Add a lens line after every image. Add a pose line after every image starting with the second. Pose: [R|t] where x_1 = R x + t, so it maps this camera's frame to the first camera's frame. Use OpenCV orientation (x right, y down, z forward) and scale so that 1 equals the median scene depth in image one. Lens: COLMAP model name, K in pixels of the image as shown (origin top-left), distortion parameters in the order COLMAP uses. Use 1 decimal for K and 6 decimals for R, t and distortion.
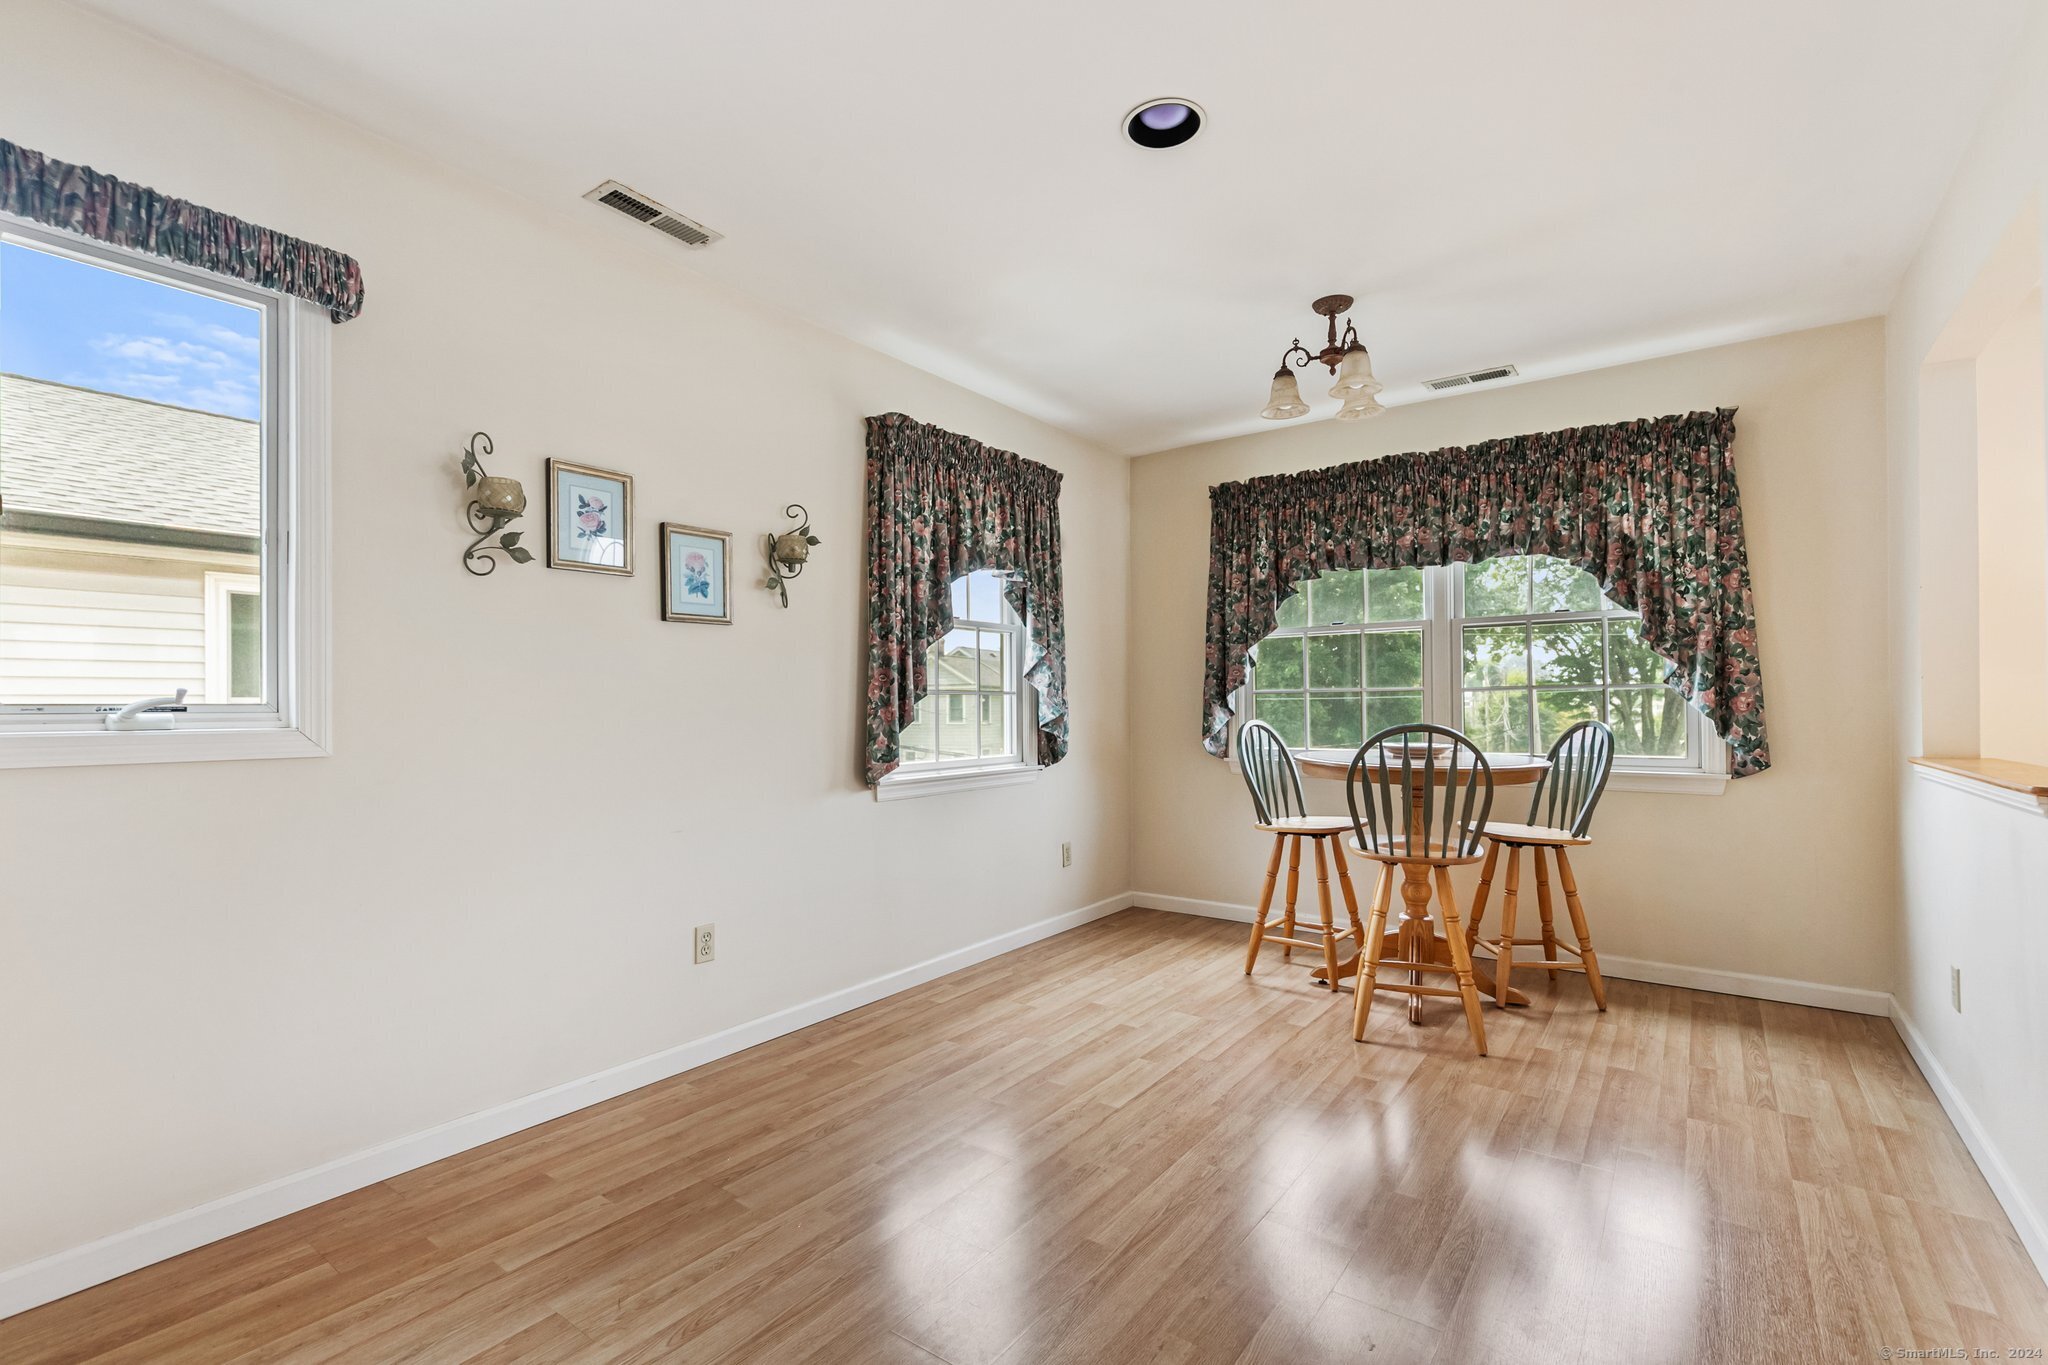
lens RADIAL K [[923.8, 0, 1019.9], [0, 923.8, 702.7], [0, 0, 1]] dist [-0.000874, -0.000261]
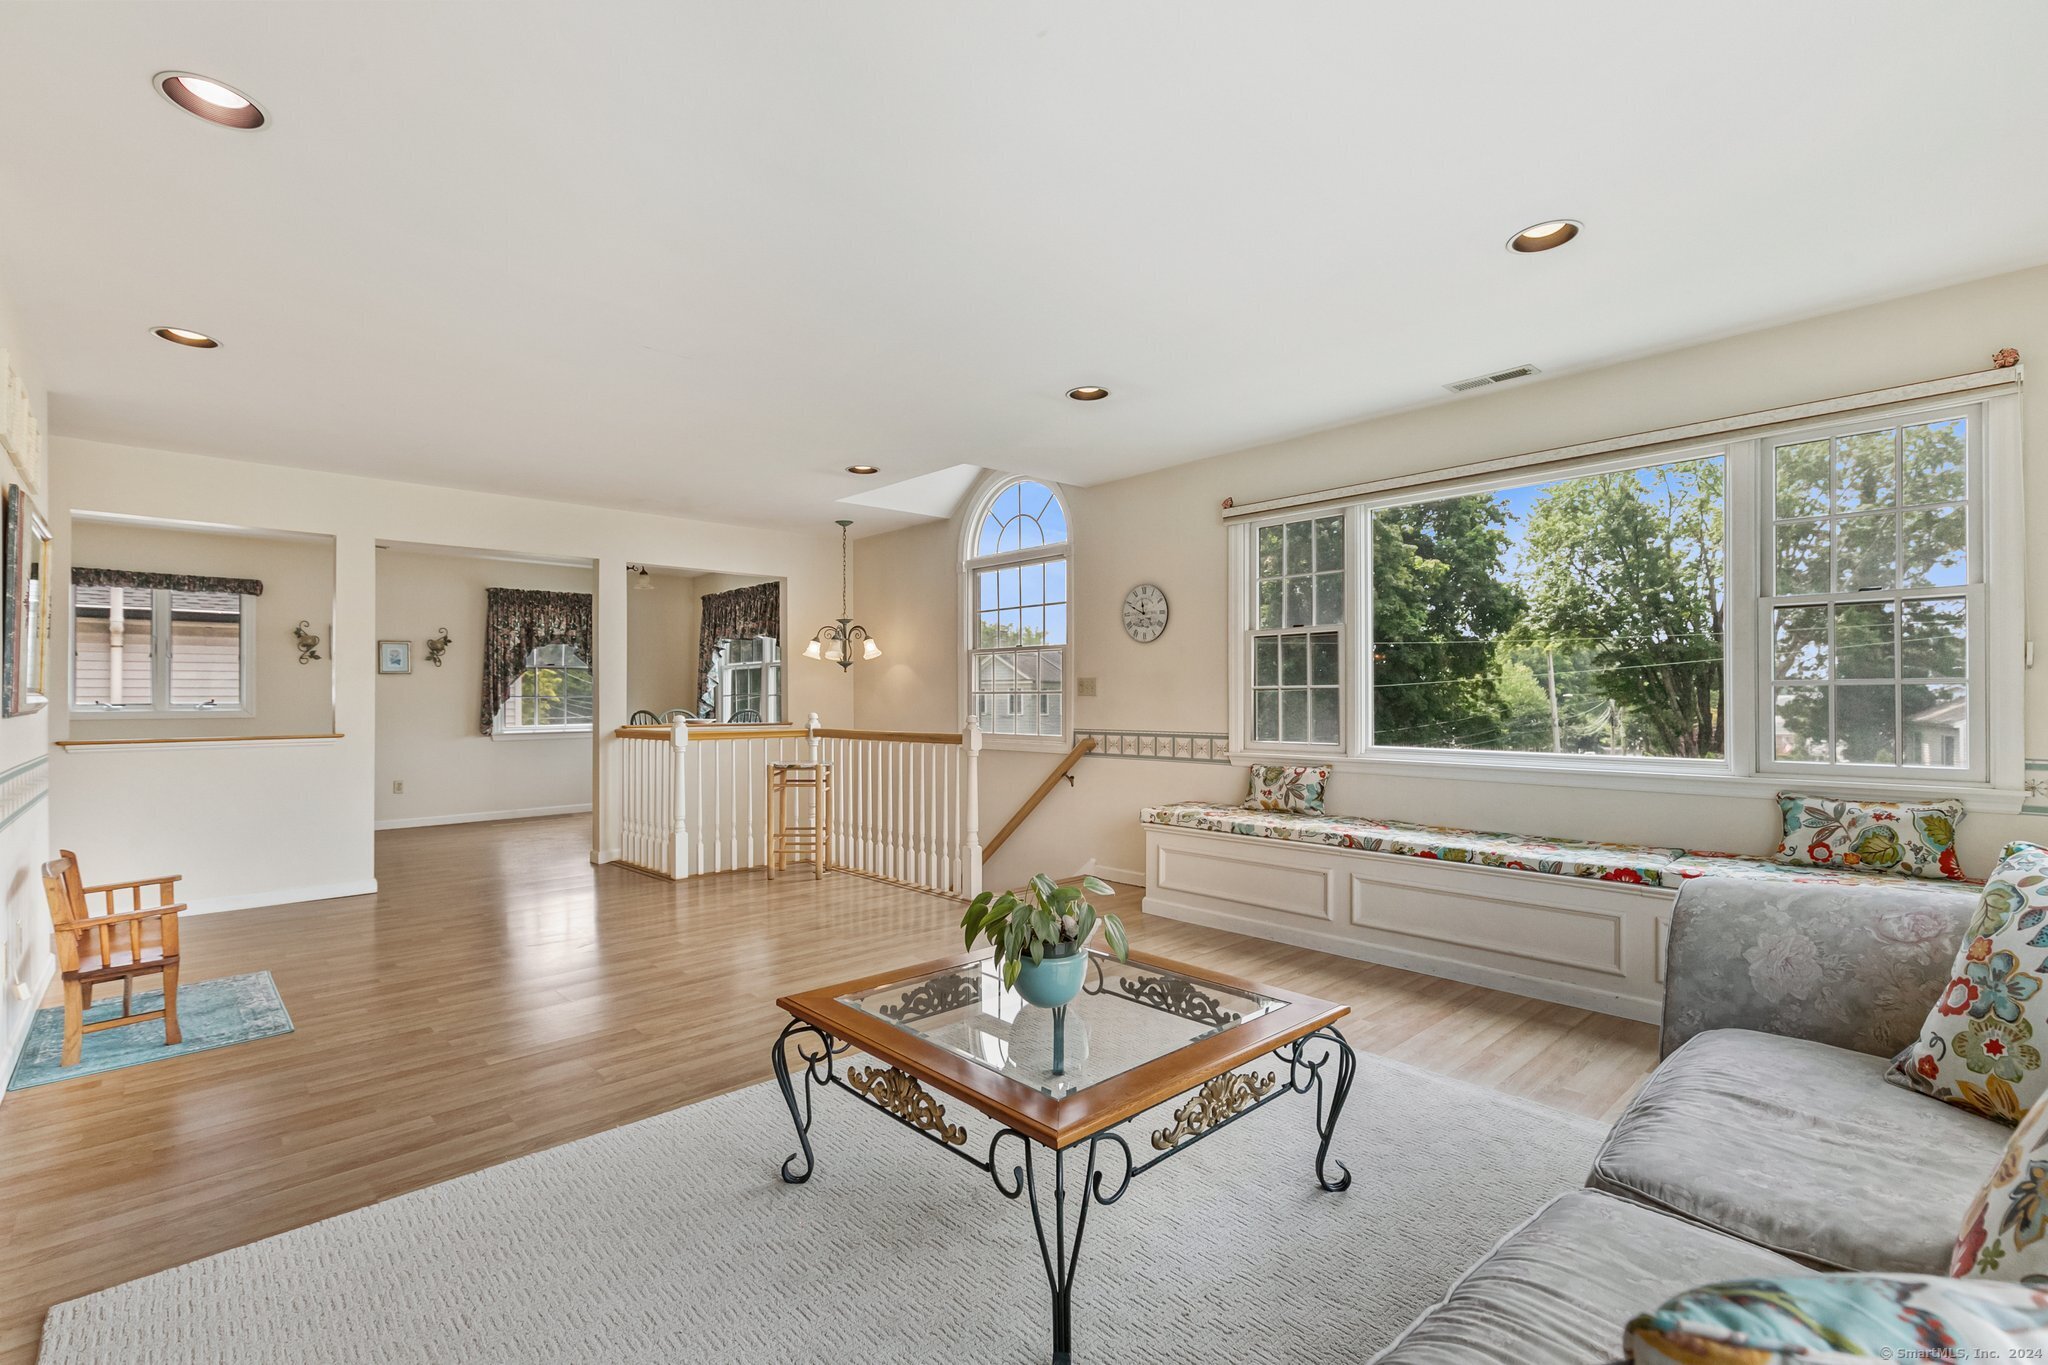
lens RADIAL K [[923.8, 0, 1019.9], [0, 923.8, 702.7], [0, 0, 1]] dist [-0.000874, -0.000261]
pose [[0.979204, -0.004371, -0.202832, 1.831369], [0.005899, 0.999959, 0.006930, -0.005713], [0.202793, -0.007983, 0.979189, -1.213732]]
